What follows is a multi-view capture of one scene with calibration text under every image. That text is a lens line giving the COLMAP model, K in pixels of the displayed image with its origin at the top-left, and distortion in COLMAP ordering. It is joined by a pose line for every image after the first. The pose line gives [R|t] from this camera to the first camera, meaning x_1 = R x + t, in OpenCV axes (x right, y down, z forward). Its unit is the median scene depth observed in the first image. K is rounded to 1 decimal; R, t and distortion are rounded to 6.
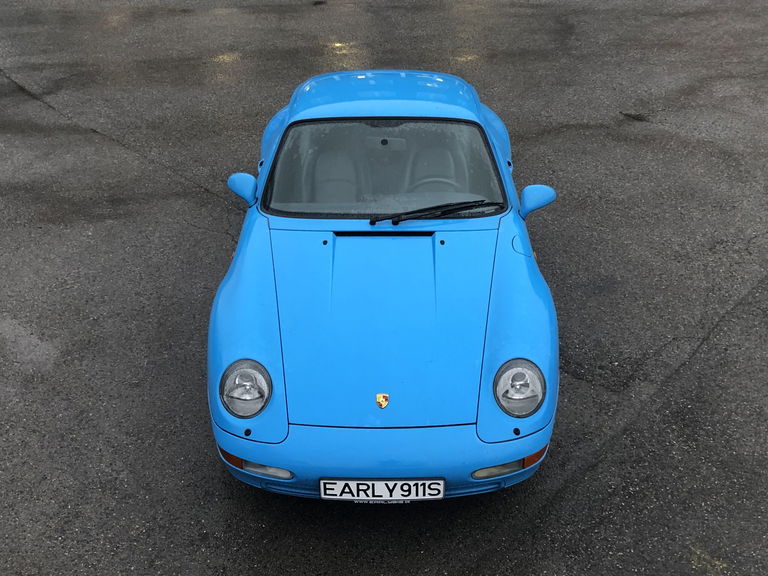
lens RADIAL K [[918.1, 0, 384.0], [0, 918.1, 288.0], [0, 0, 1]] dist [0.024840, 0.009345]
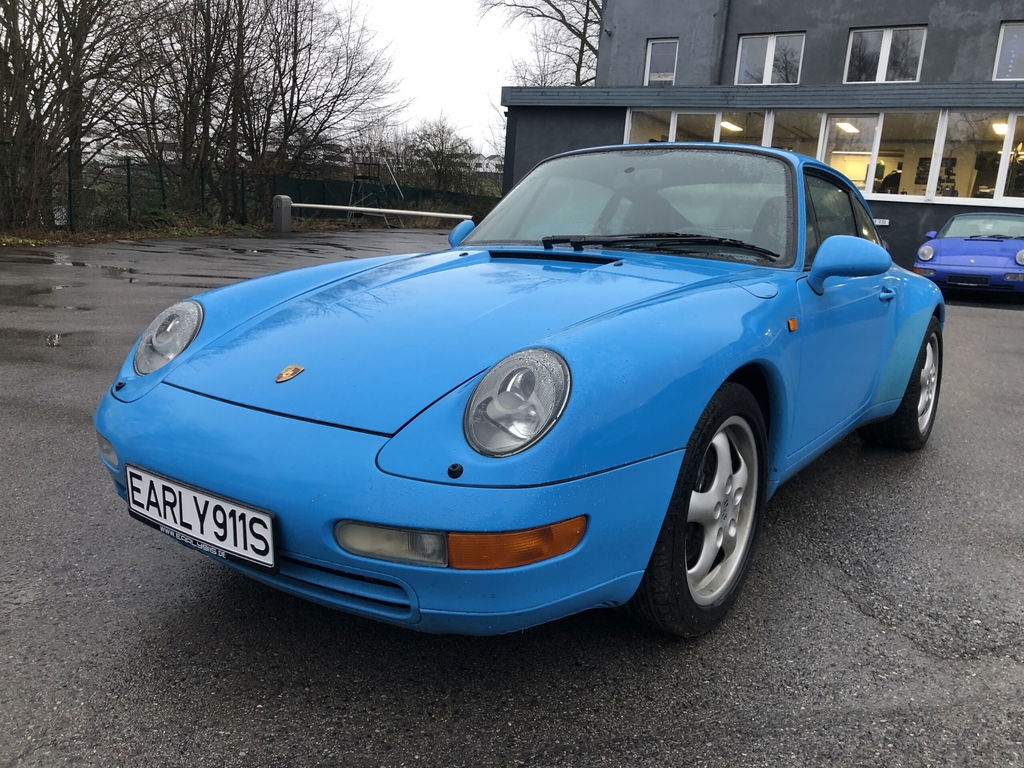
lens RADIAL K [[847.1, 0, 512.0], [0, 847.1, 384.0], [0, 0, 1]] dist [0.011725, 0.000780]
pose [[0.806410, 0.139414, -0.574688, 0.395246], [-0.333587, 0.909673, -0.247415, 0.211107], [0.488286, 0.391227, 0.780076, 0.691113]]
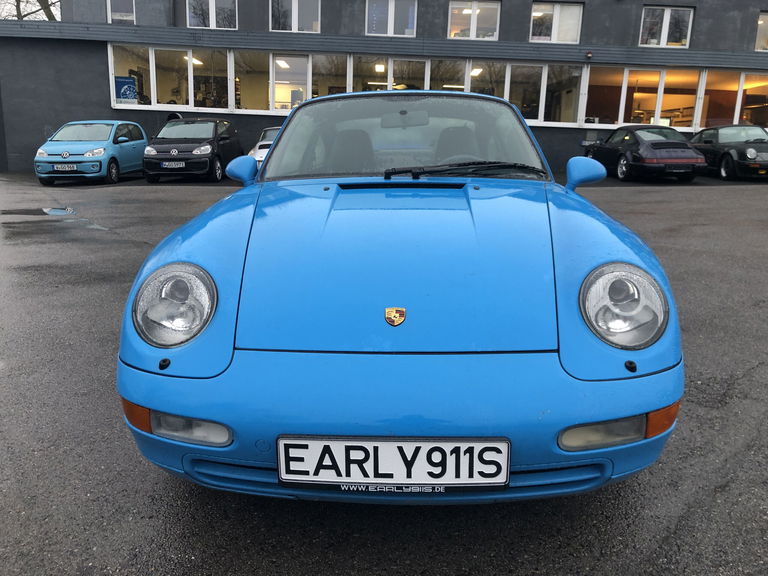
lens RADIAL K [[635.3, 0, 384.0], [0, 635.3, 288.0], [0, 0, 1]] dist [0.011725, 0.000780]
pose [[0.999344, 0.005209, -0.035841, 0.005760], [-0.015795, 0.953218, -0.301872, 0.233771], [0.032592, 0.302240, 0.952674, 0.611467]]
